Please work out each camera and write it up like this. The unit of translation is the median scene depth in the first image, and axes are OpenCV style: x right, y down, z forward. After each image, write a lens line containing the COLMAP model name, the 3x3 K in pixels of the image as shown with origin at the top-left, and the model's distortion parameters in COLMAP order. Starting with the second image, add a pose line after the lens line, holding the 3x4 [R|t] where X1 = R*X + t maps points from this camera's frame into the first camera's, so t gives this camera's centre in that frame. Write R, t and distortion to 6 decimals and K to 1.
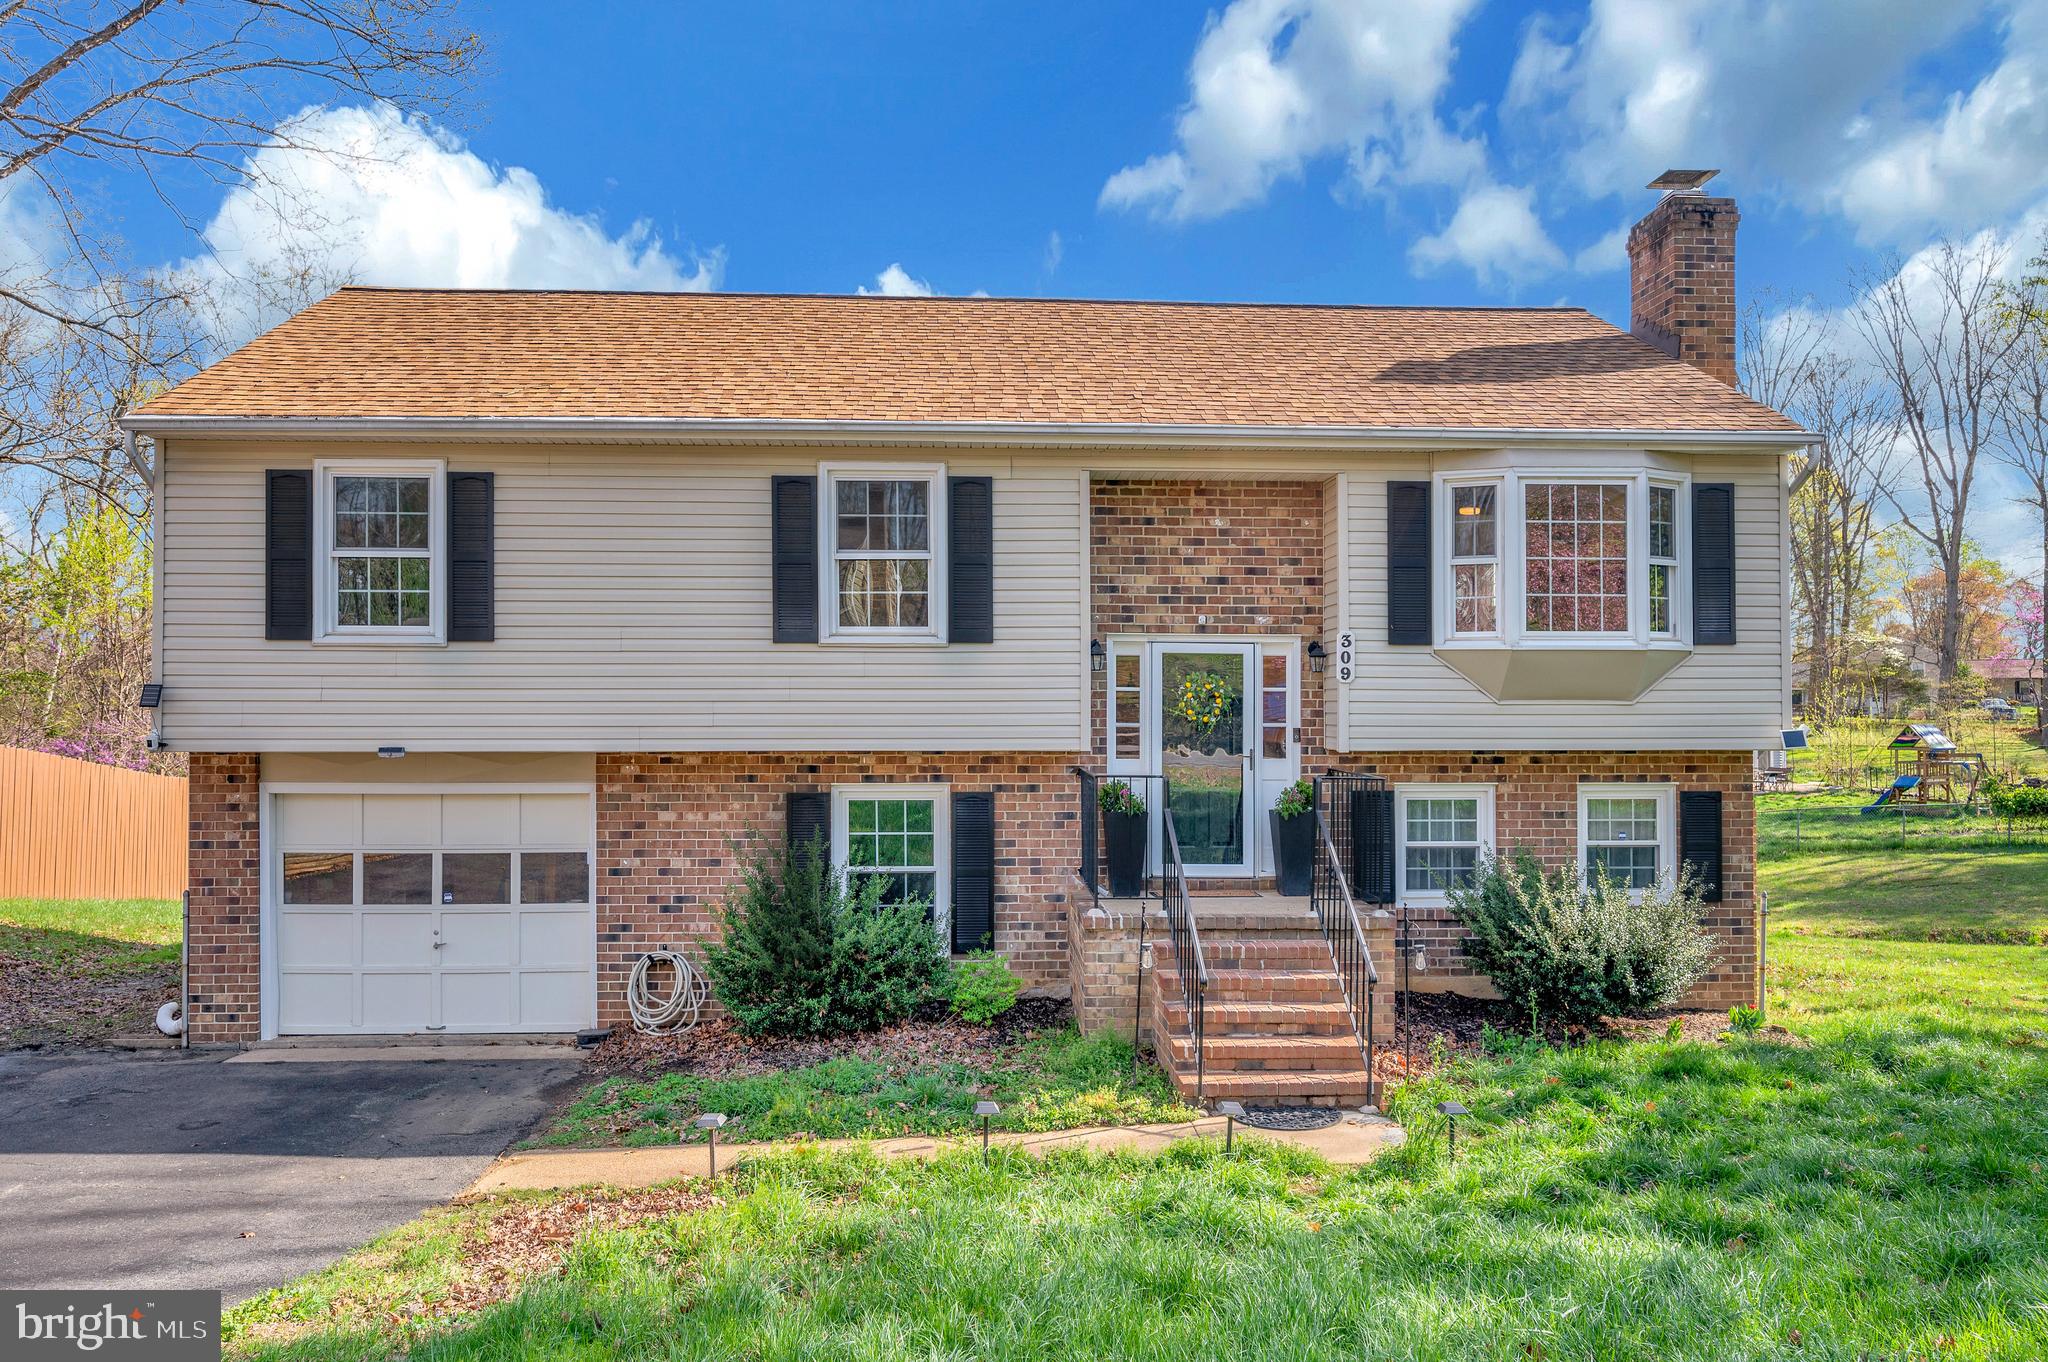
lens RADIAL K [[1536.7, 0, 980.3], [0, 1536.7, 699.5], [0, 0, 1]] dist [-0.003699, -0.000395]
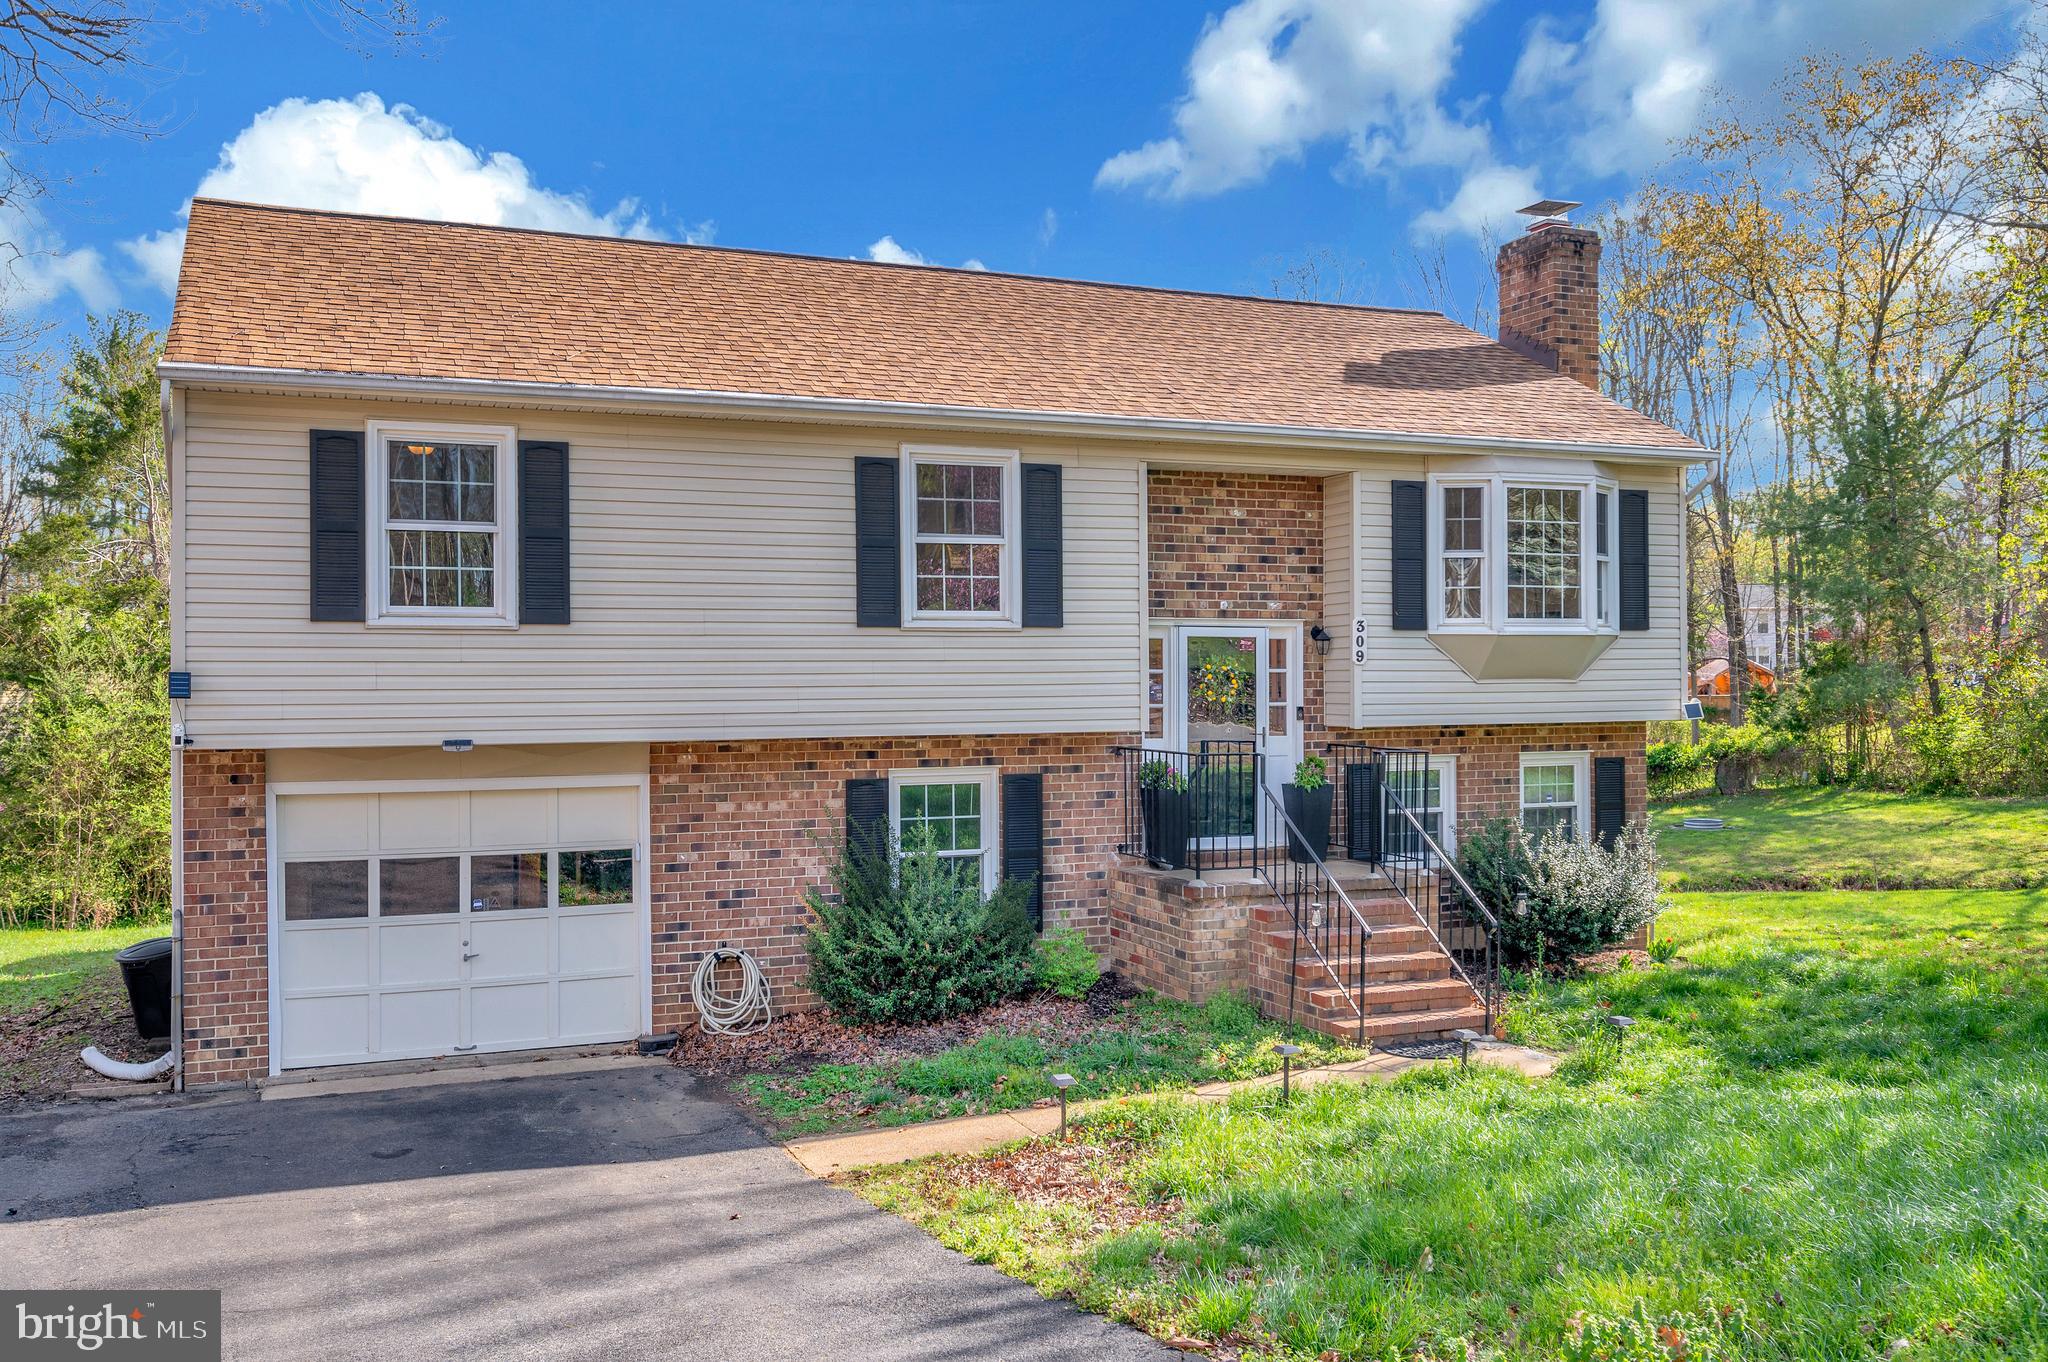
lens RADIAL K [[1812.0, 0, 1003.9], [0, 1812.0, 692.2], [0, 0, 1]] dist [0.000760, -0.009870]
pose [[0.938340, -0.008994, 0.345597, -0.430579], [0.004401, 0.999891, 0.014073, -0.010403], [-0.345686, -0.011685, 0.938277, -0.114278]]
